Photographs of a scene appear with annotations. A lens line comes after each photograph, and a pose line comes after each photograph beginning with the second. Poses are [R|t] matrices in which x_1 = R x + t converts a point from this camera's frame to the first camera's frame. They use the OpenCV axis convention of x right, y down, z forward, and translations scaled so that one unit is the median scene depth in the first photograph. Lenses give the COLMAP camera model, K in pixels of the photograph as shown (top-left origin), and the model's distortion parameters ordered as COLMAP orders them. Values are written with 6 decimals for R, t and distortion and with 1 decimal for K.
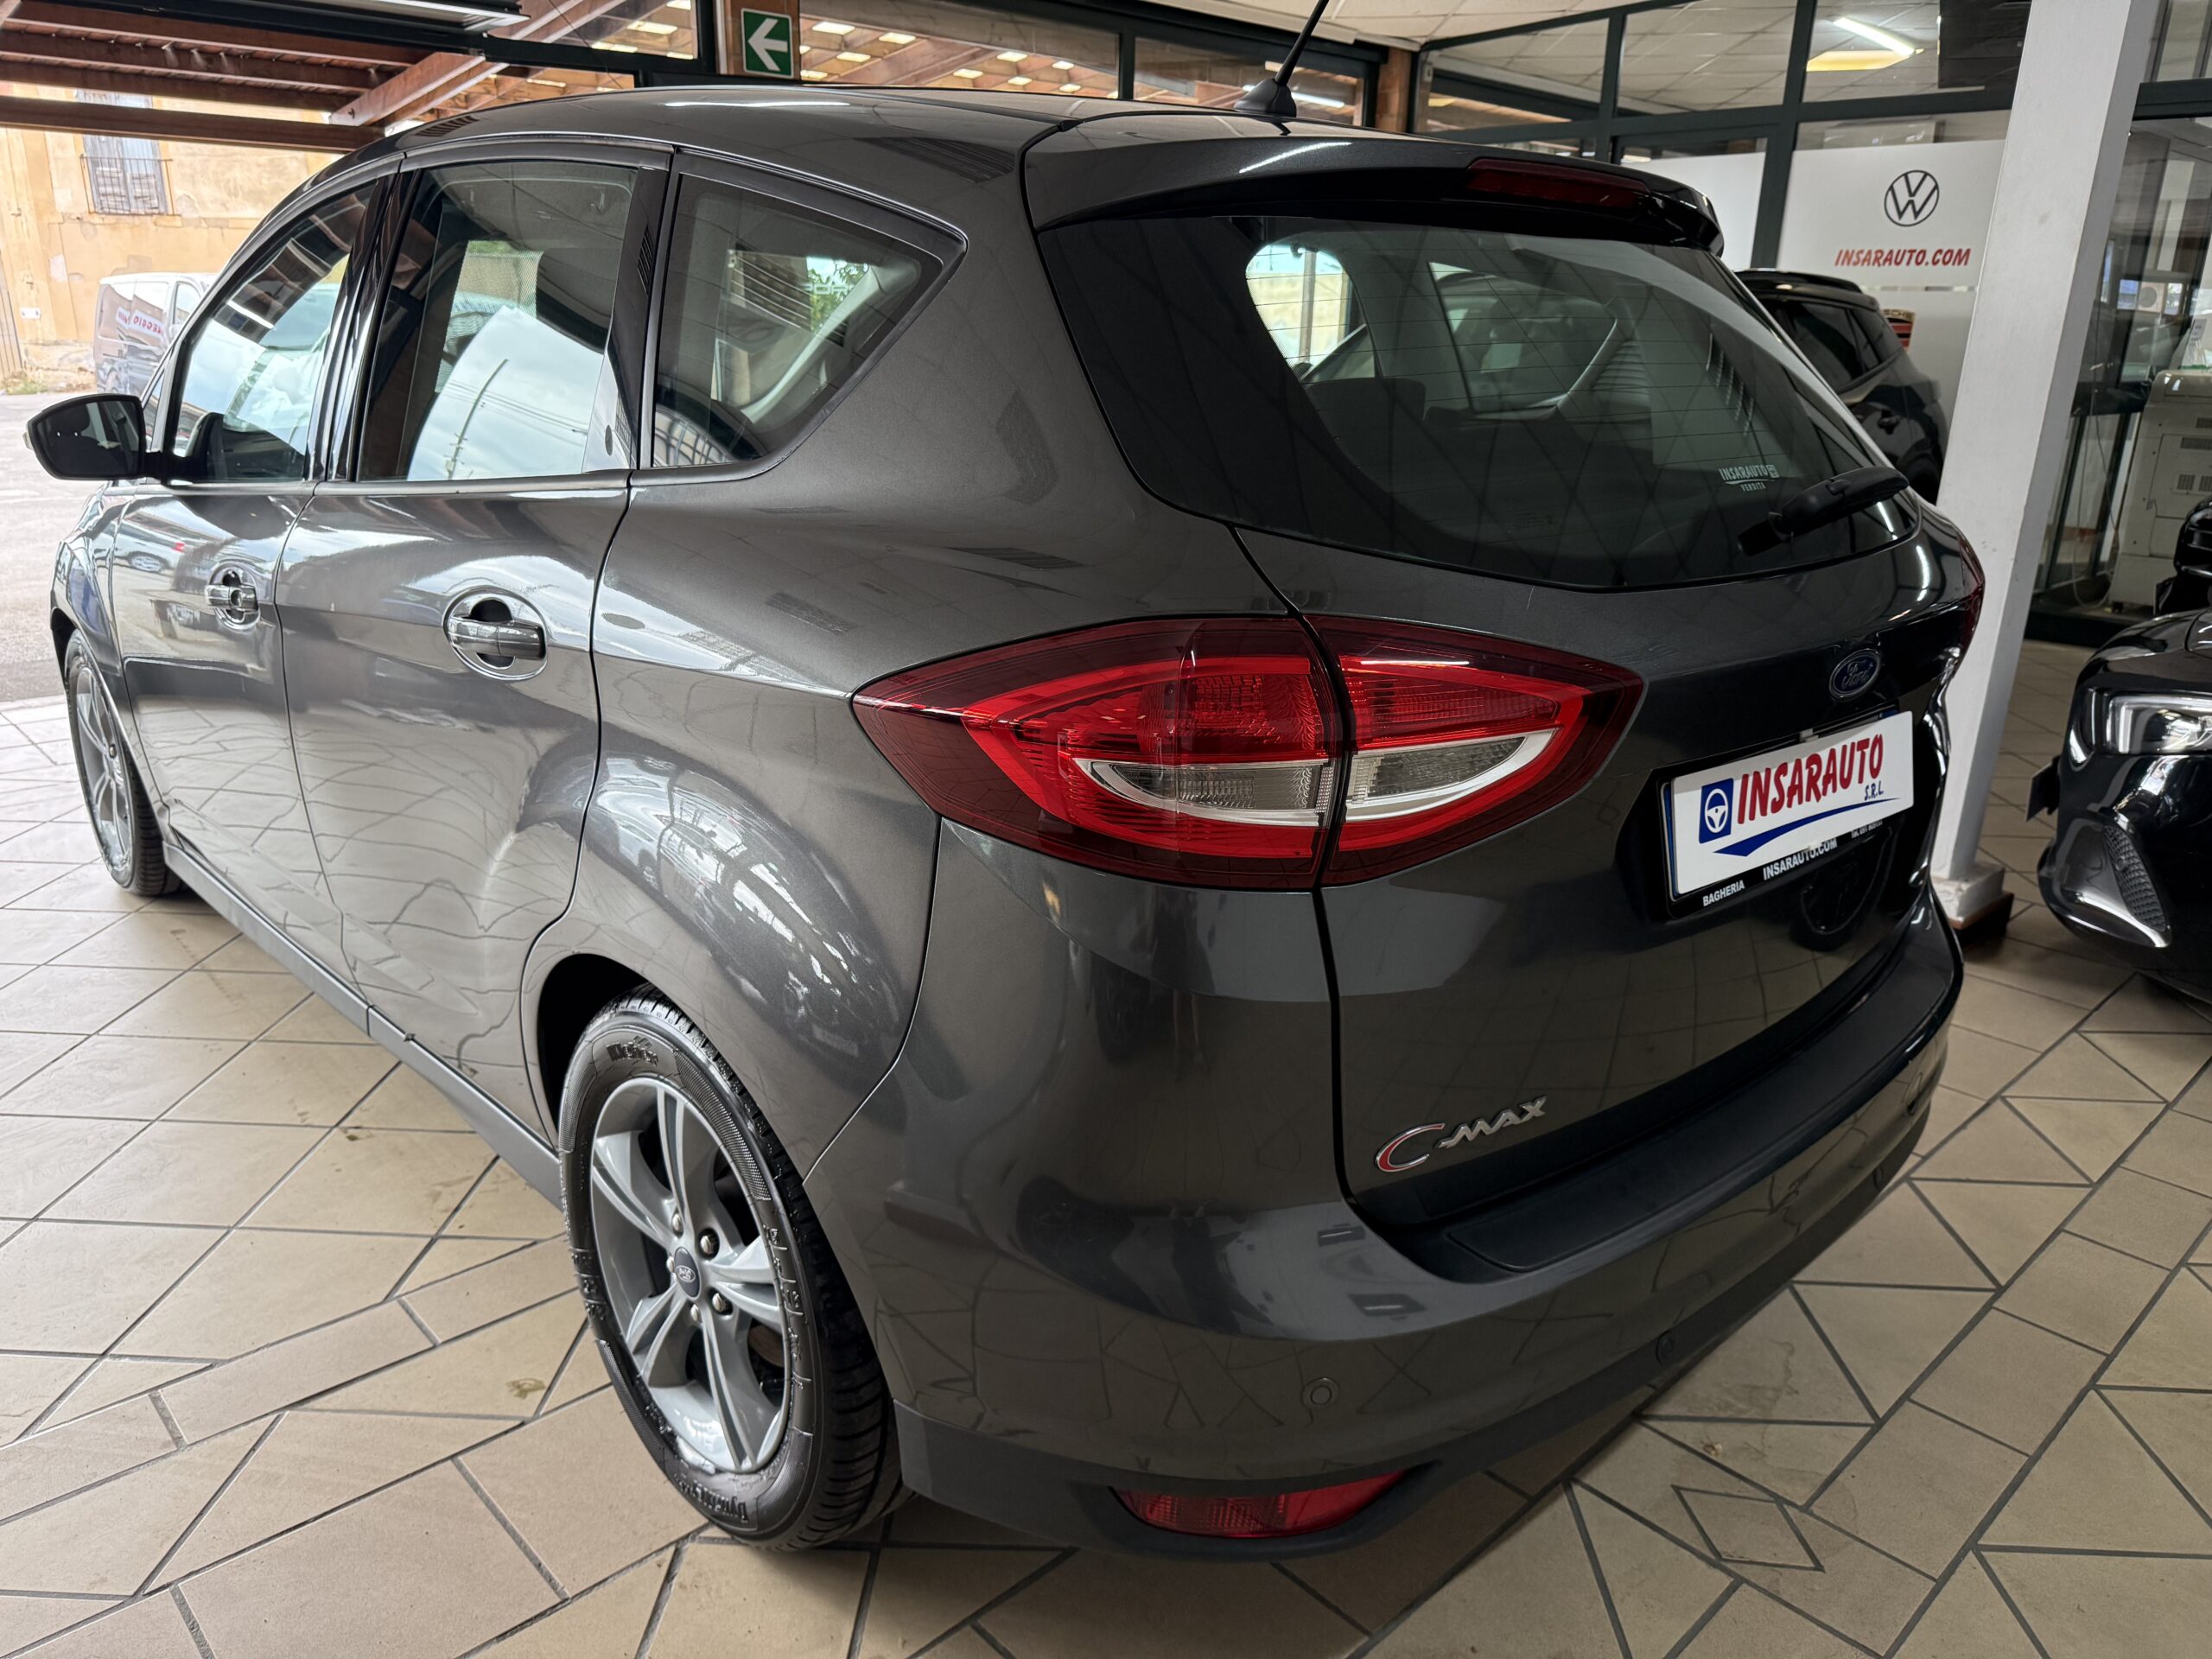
lens RADIAL K [[1591.5, 0, 1101.6], [0, 1591.5, 831.9], [0, 0, 1]] dist [0.009598, -0.010757]
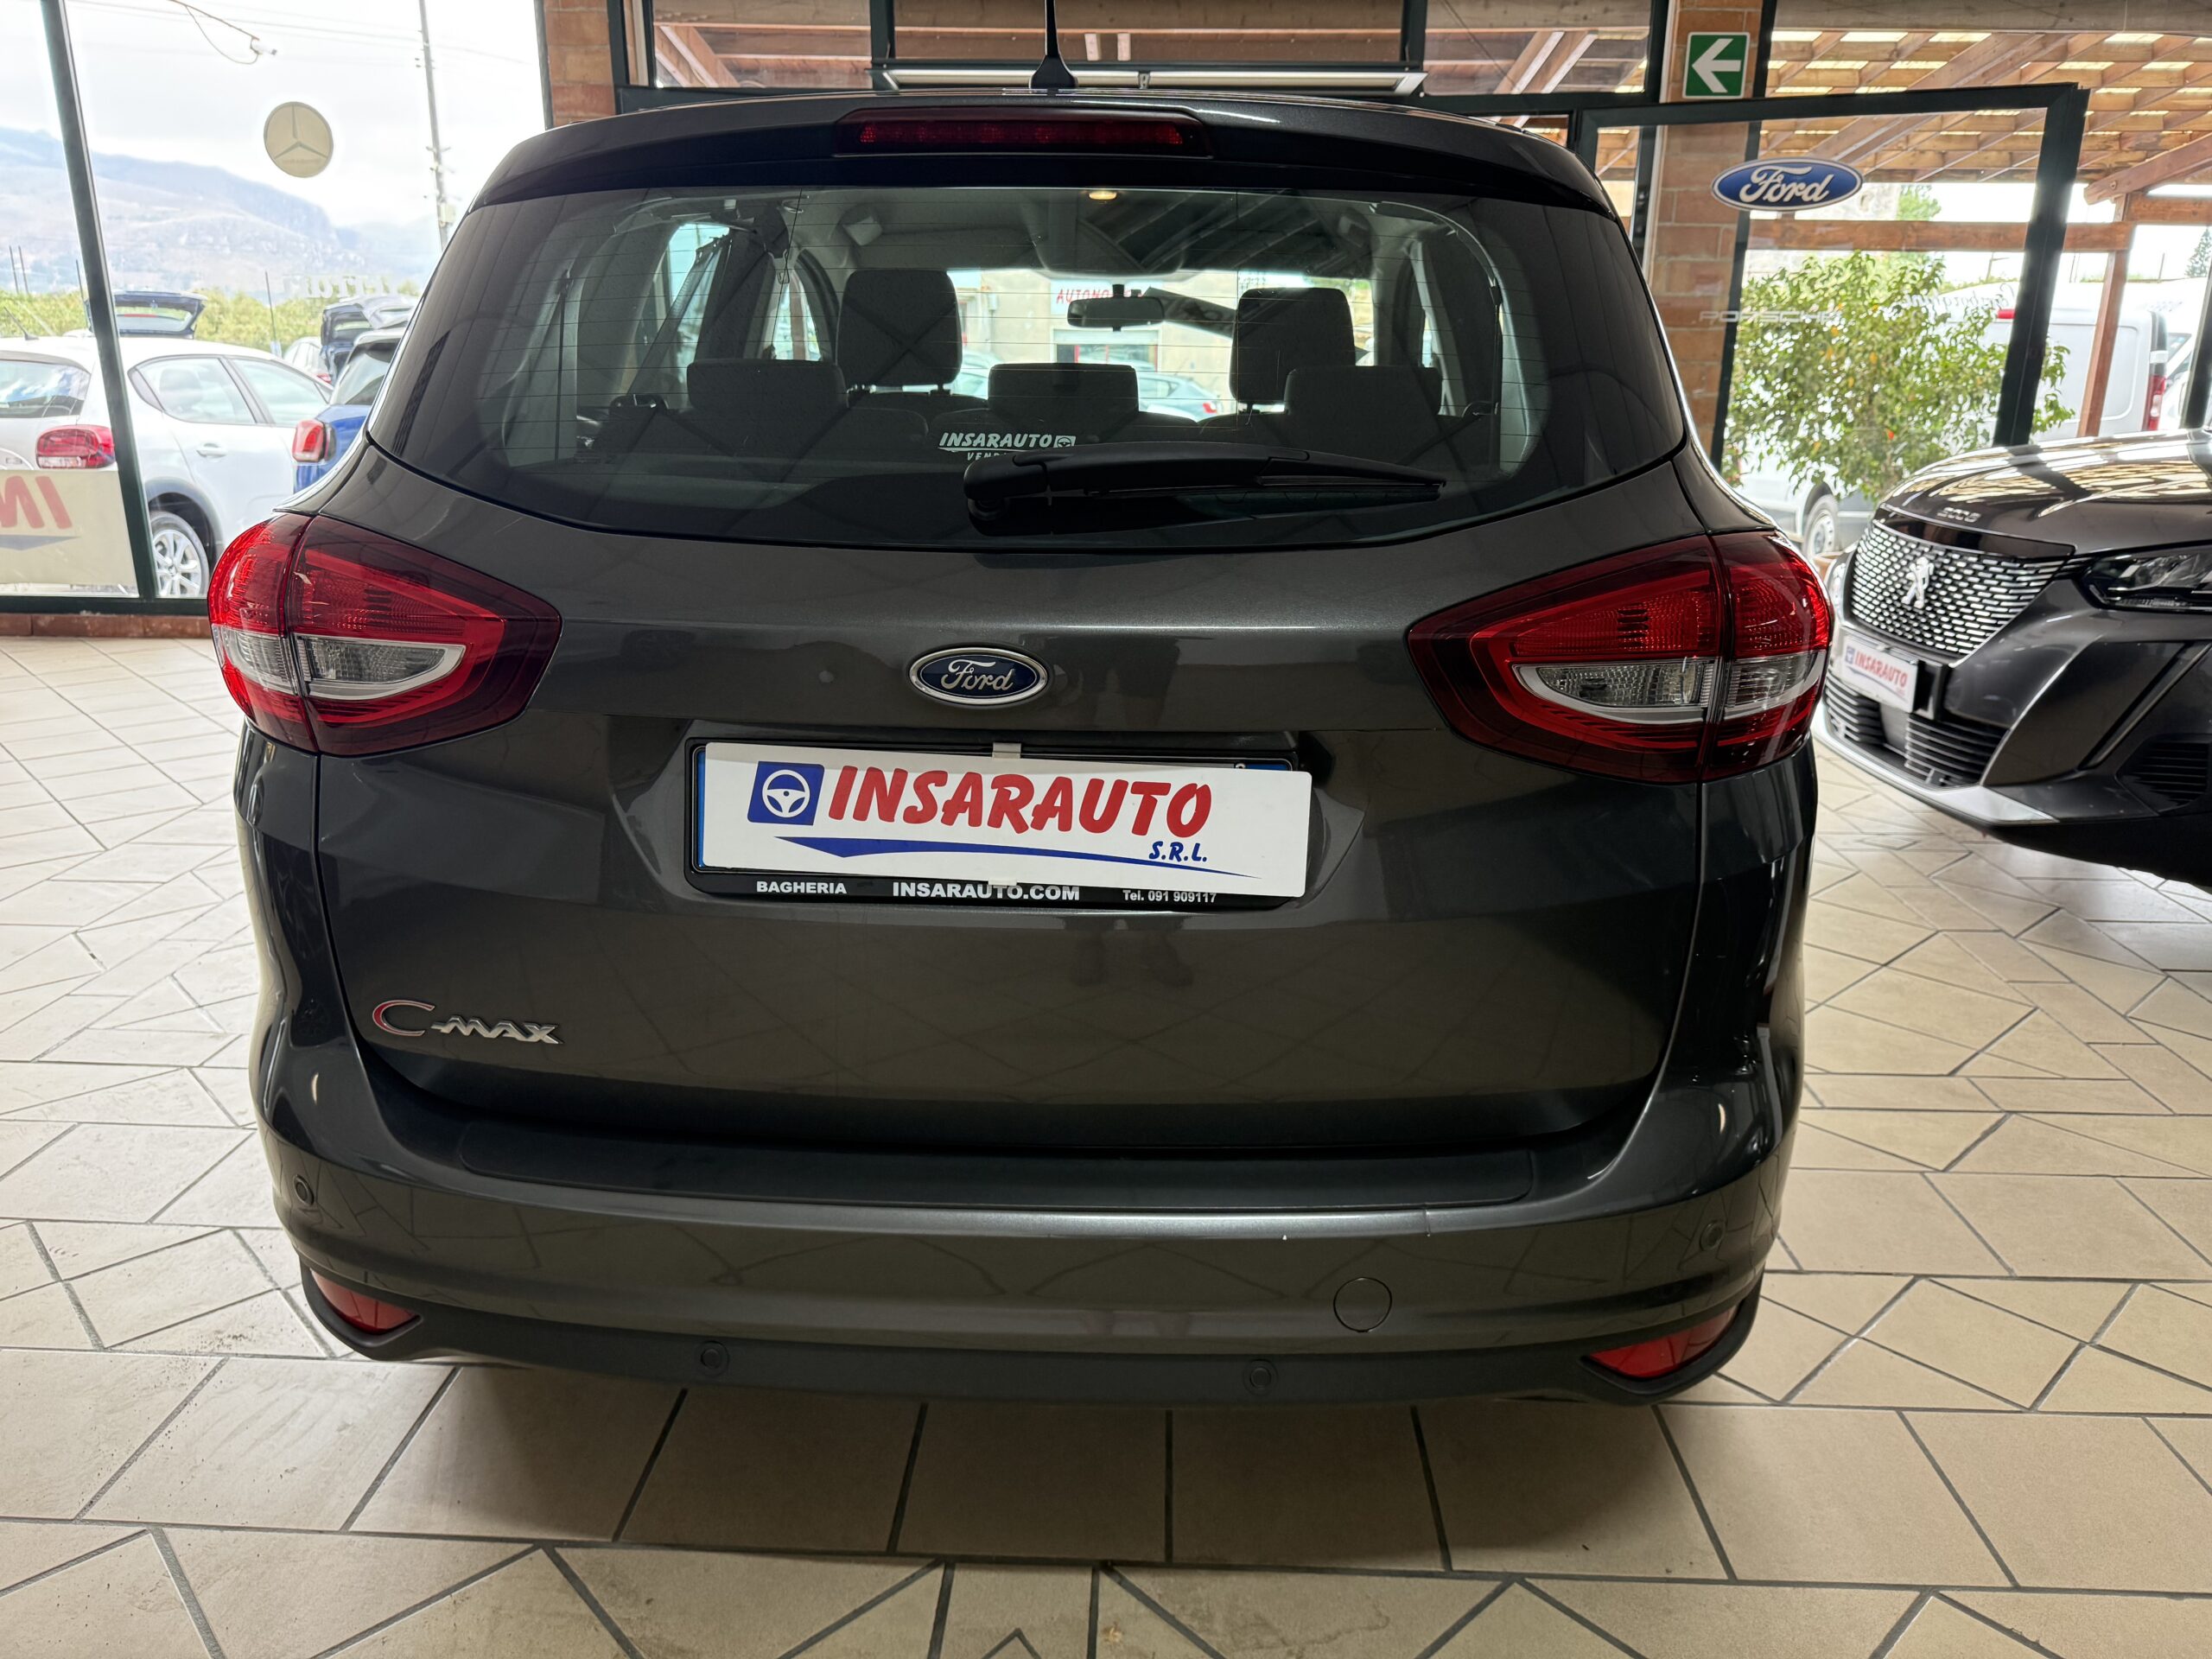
lens RADIAL K [[1591.5, 0, 1103.8], [0, 1591.5, 825.9], [0, 0, 1]] dist [0.009598, -0.010757]
pose [[0.722893, 0.195706, -0.662665, 1.003014], [-0.218908, 0.974514, 0.049001, -0.071033], [0.655366, 0.109640, 0.747311, 0.392747]]
